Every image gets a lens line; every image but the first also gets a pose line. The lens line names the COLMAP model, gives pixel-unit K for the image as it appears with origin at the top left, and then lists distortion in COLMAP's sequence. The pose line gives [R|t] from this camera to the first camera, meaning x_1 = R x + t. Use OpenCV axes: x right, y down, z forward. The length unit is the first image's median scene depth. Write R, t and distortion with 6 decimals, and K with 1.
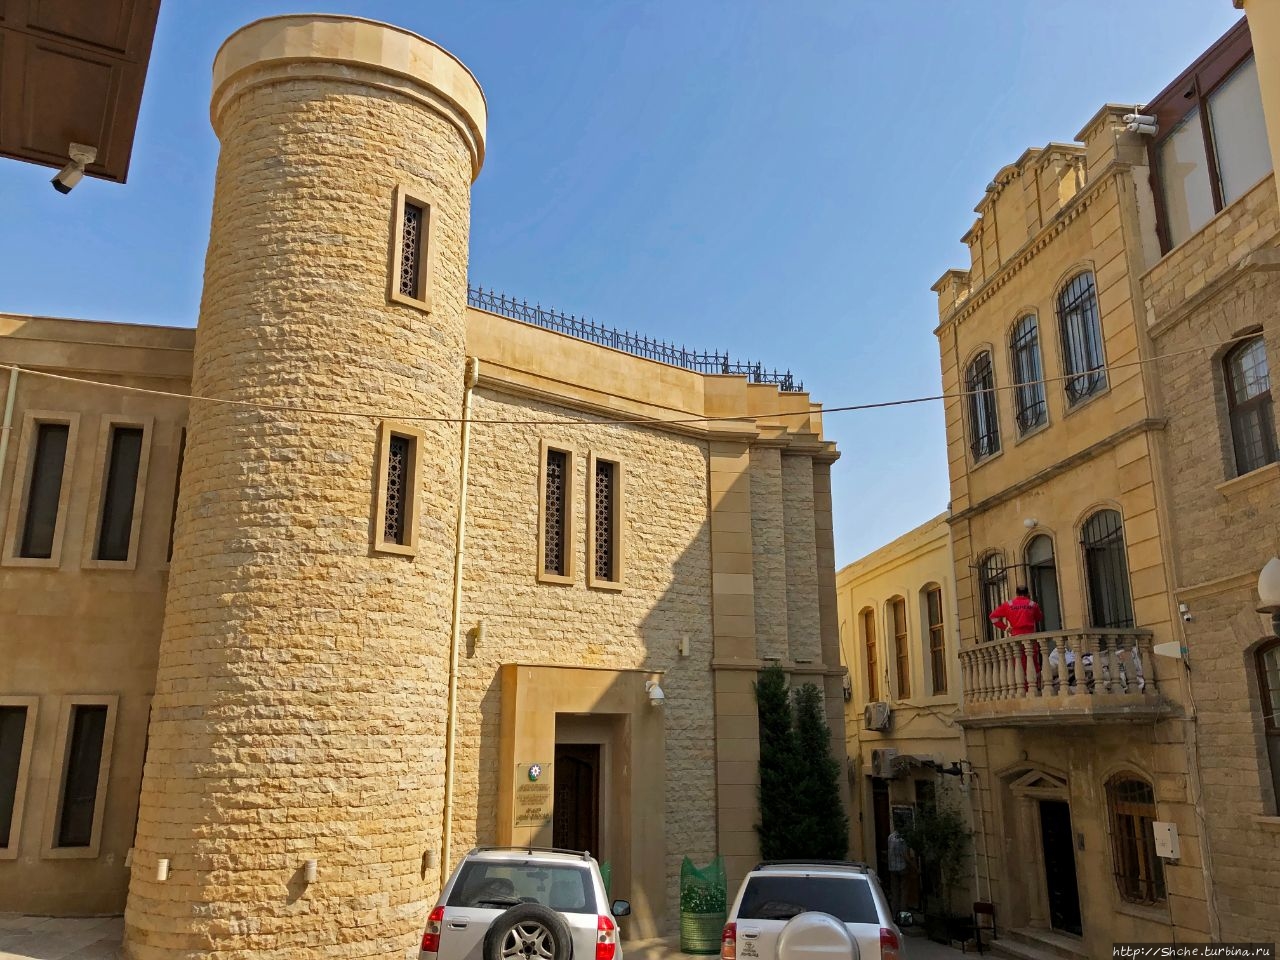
lens RADIAL K [[1038.8, 0, 638.0], [0, 1038.8, 472.1], [0, 0, 1]] dist [0.009628, 0.003463]
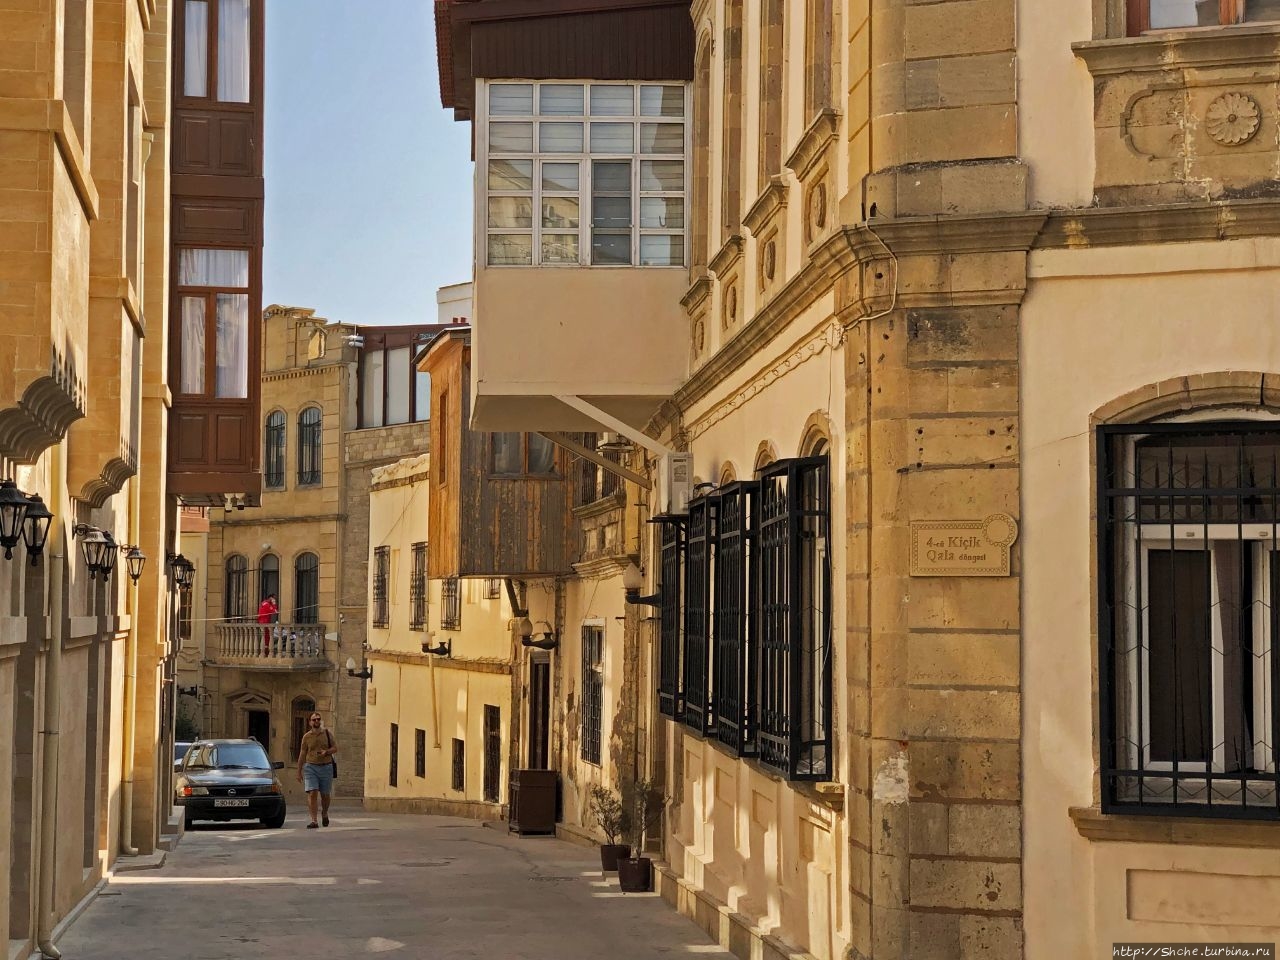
lens RADIAL K [[2227.7, 0, 641.3], [0, 2227.7, 479.1], [0, 0, 1]] dist [0.051236, 0.000000]
pose [[0.829233, 0.036464, 0.557712, -1.234802], [-0.149232, 0.976086, 0.158068, -0.788576], [-0.538611, -0.214304, 0.814845, -2.425296]]
